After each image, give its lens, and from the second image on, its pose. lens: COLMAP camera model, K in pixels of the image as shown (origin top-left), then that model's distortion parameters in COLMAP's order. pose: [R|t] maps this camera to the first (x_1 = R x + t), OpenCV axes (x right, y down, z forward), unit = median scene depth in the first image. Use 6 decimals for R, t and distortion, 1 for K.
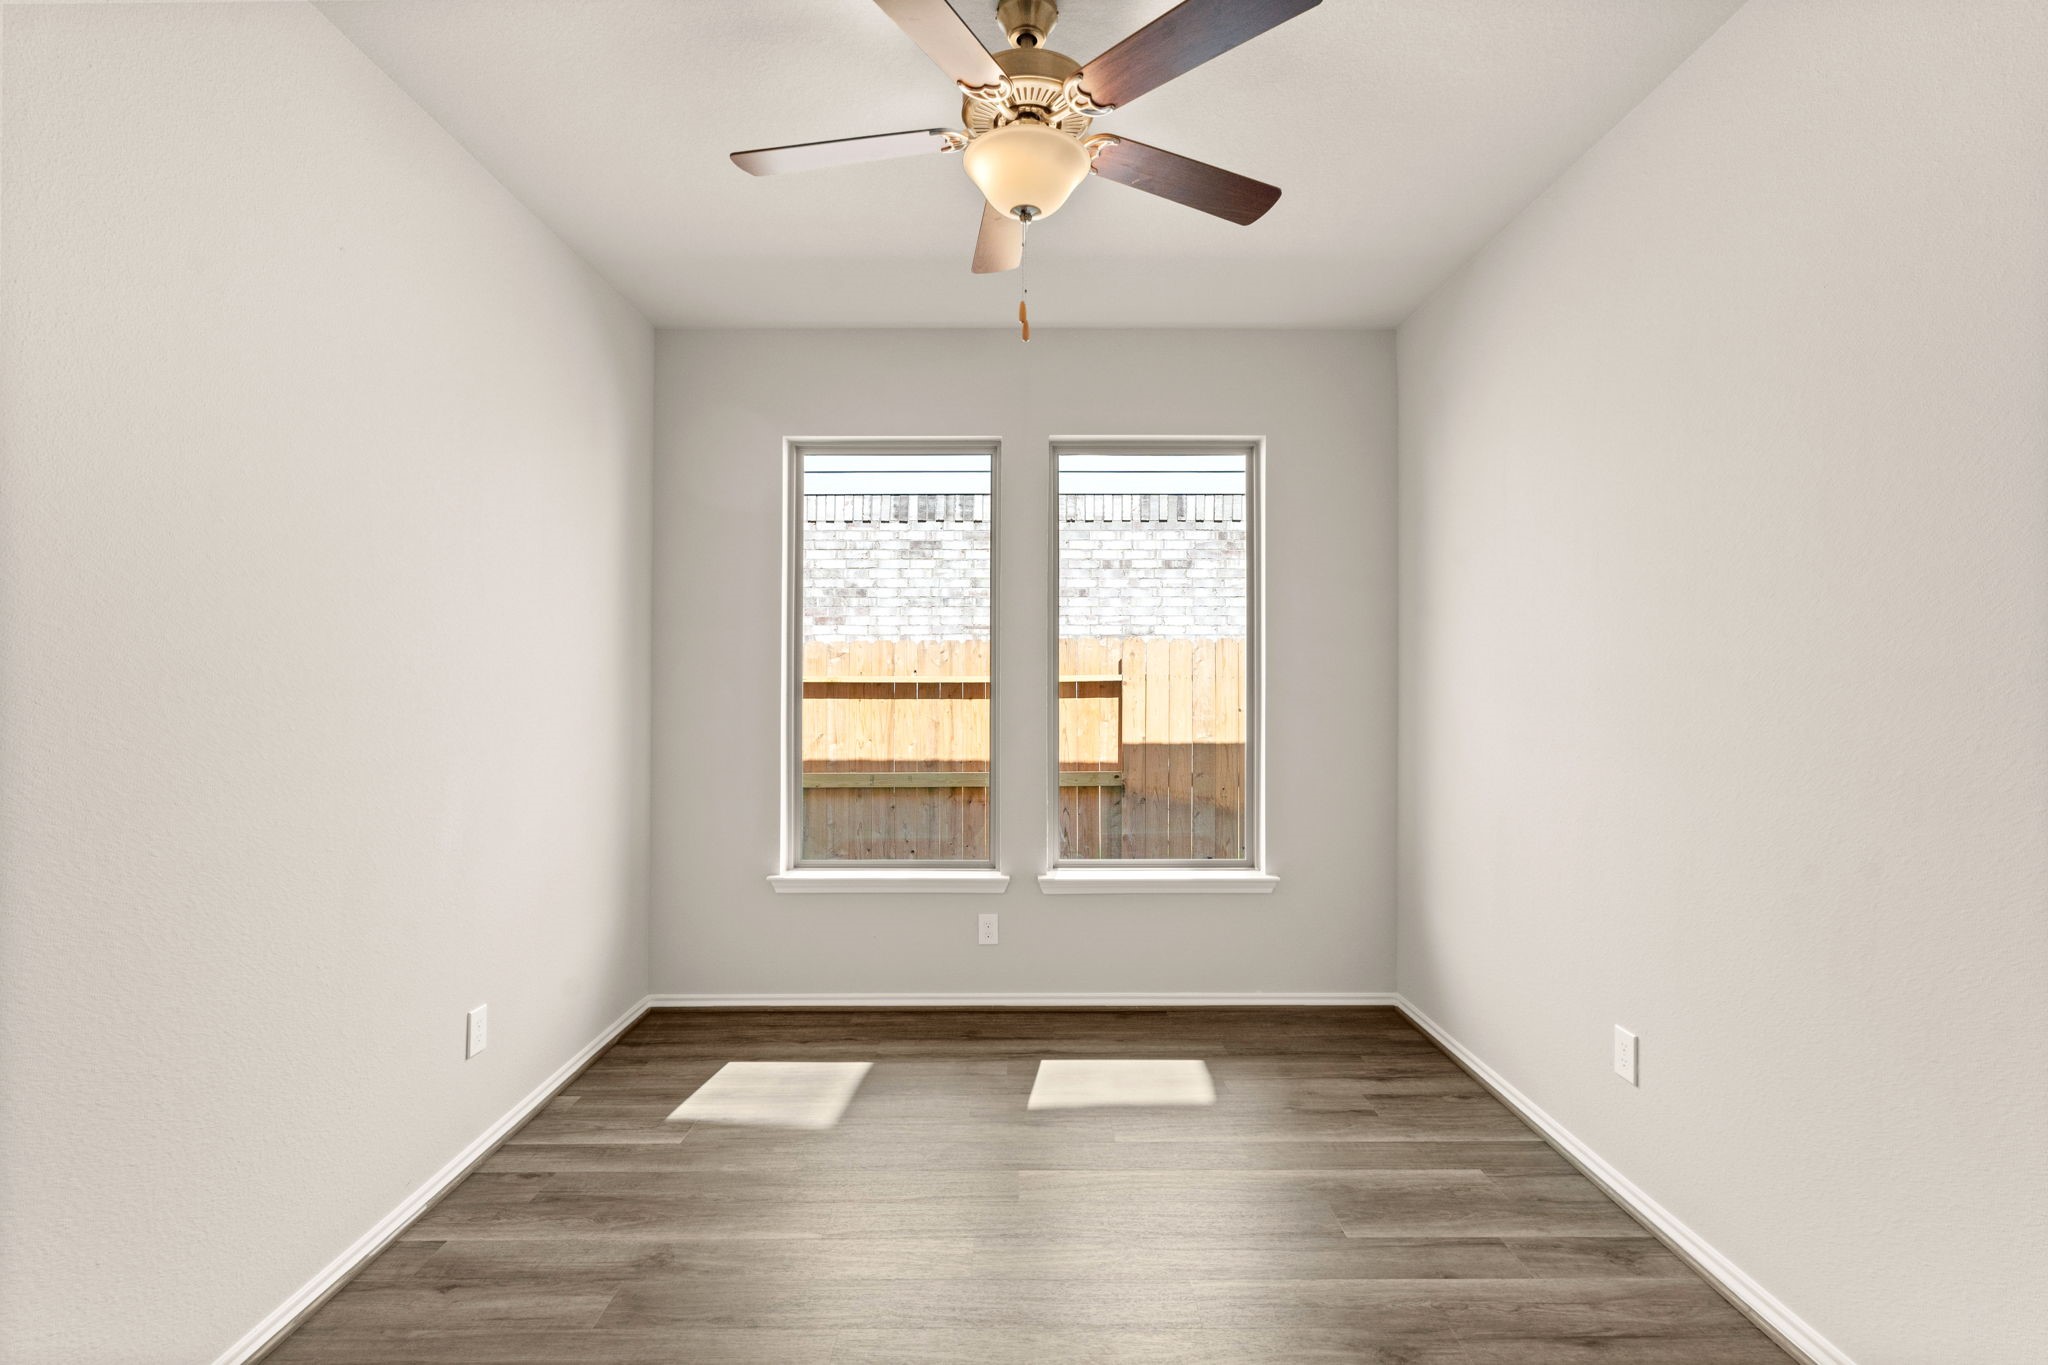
lens RADIAL K [[907.2, 0, 1024.7], [0, 907.2, 688.0], [0, 0, 1]] dist [-0.000408, 0.000166]
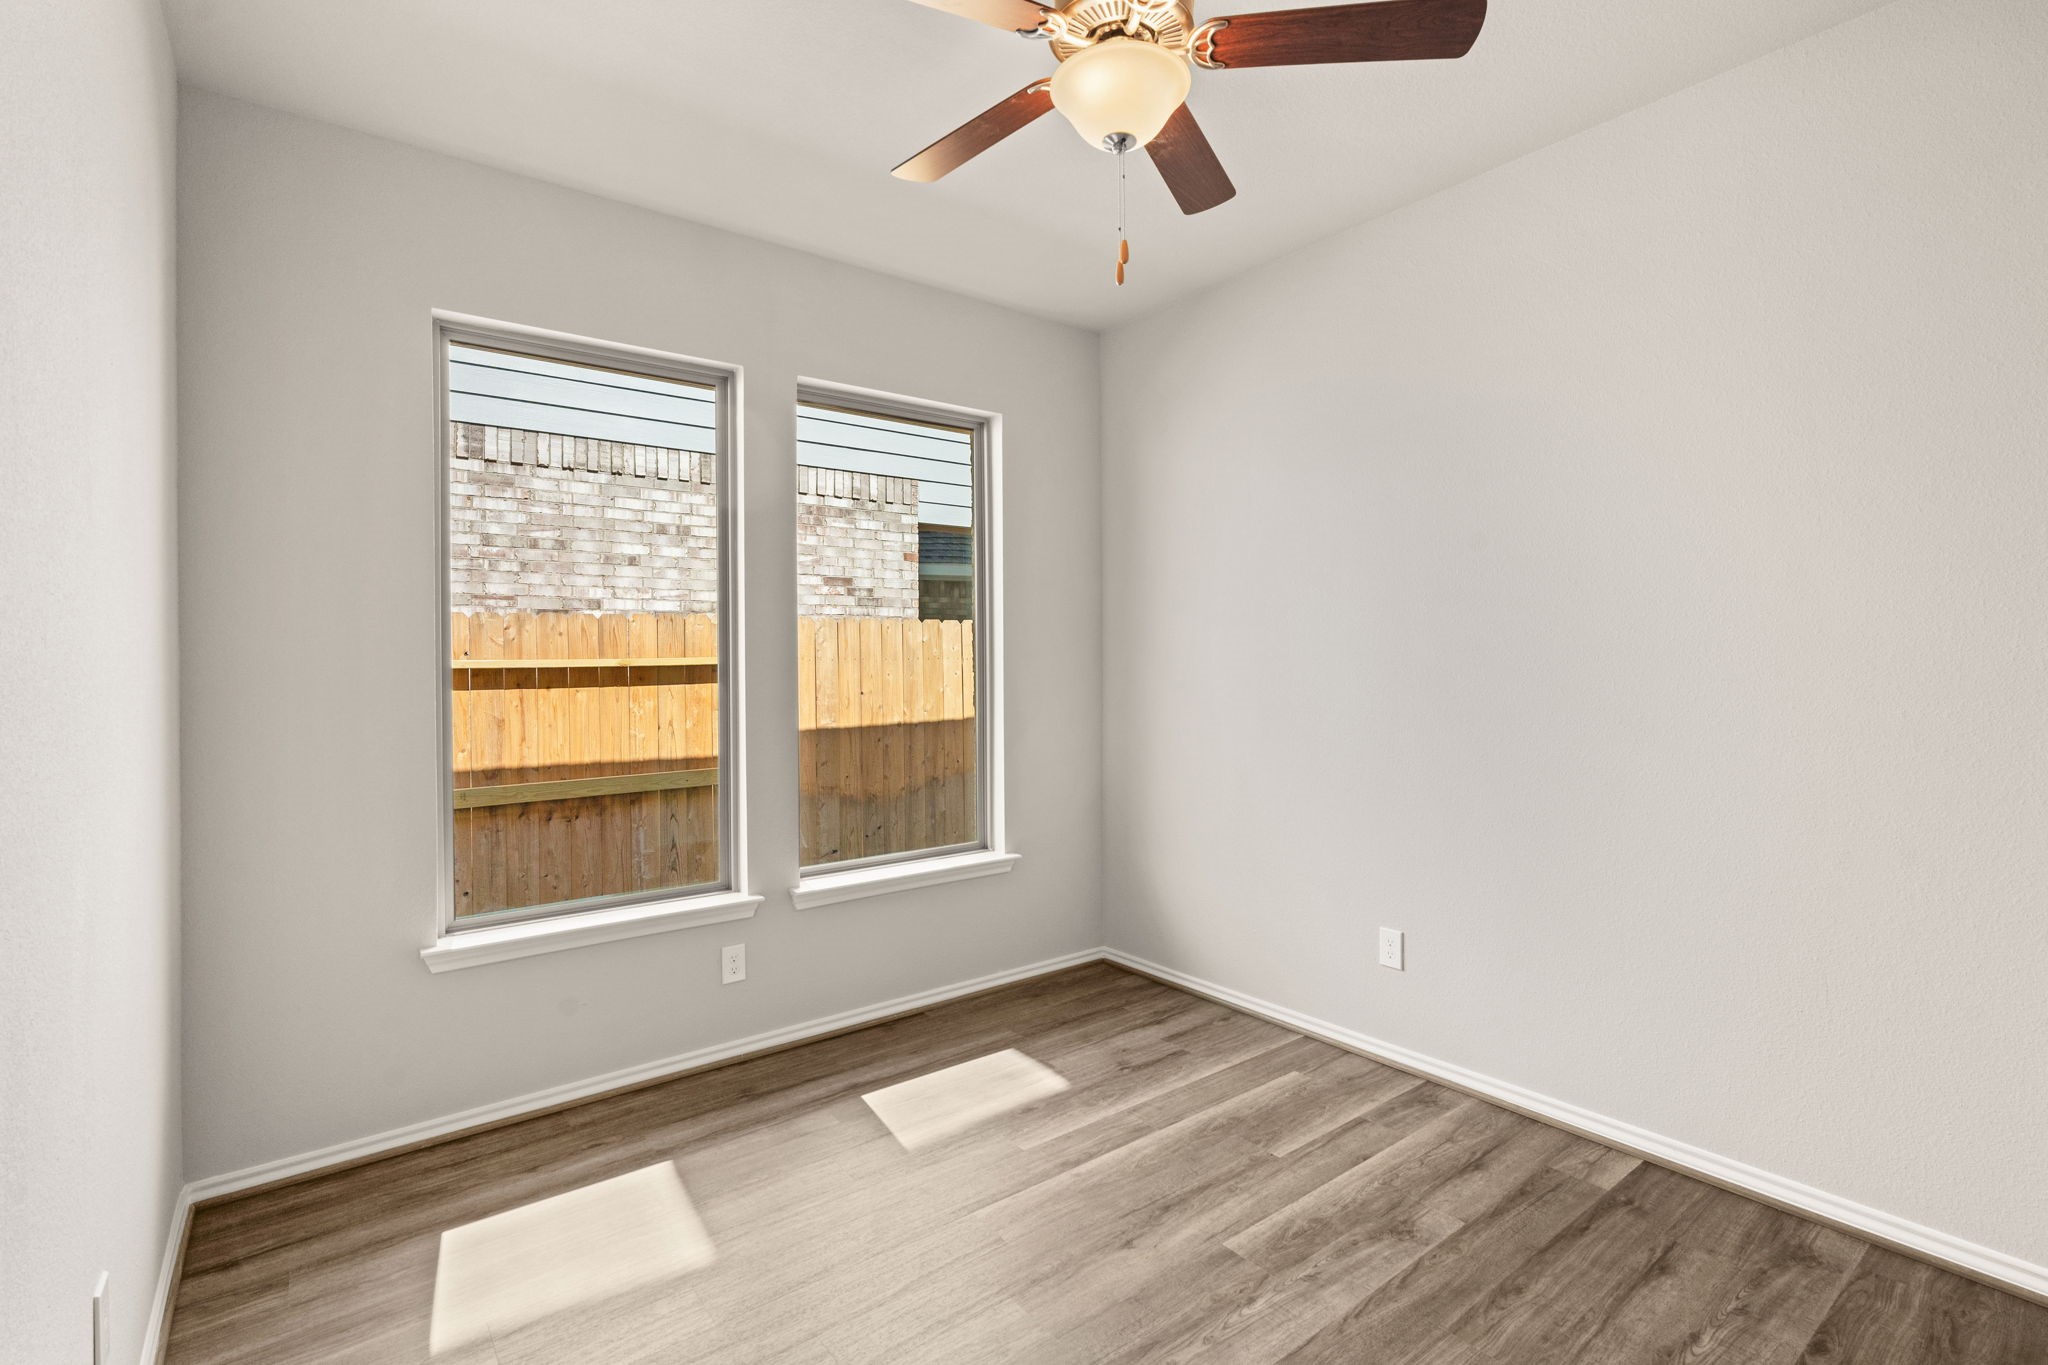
lens RADIAL K [[937.9, 0, 1024.0], [0, 937.9, 682.5], [0, 0, 1]] dist [0.001201, 0.000708]
pose [[0.796927, -0.020676, 0.603722, -0.340337], [0.014512, 0.999781, 0.015083, 0.001055], [-0.603901, -0.003259, 0.797052, 0.161851]]
